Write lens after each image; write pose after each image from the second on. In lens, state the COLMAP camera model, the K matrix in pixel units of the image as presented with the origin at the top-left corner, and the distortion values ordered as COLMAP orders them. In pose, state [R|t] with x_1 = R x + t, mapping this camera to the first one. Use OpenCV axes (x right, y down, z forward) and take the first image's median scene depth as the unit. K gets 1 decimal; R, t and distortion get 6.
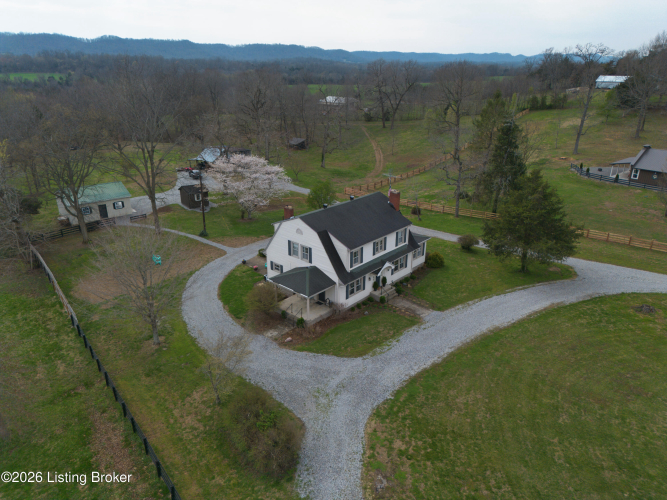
lens RADIAL K [[469.7, 0, 333.5], [0, 469.7, 250.0], [0, 0, 1]] dist [0.057885, -0.052977]
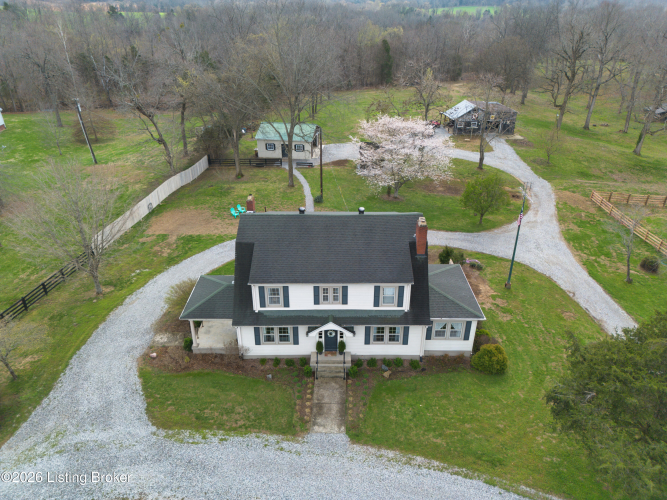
lens RADIAL K [[469.7, 0, 333.5], [0, 469.7, 250.0], [0, 0, 1]] dist [0.057885, -0.052977]
pose [[0.670009, 0.352157, -0.653509, 0.501454], [-0.274656, 0.935447, 0.222495, -0.211318], [0.689675, 0.030416, 0.723480, 0.538314]]
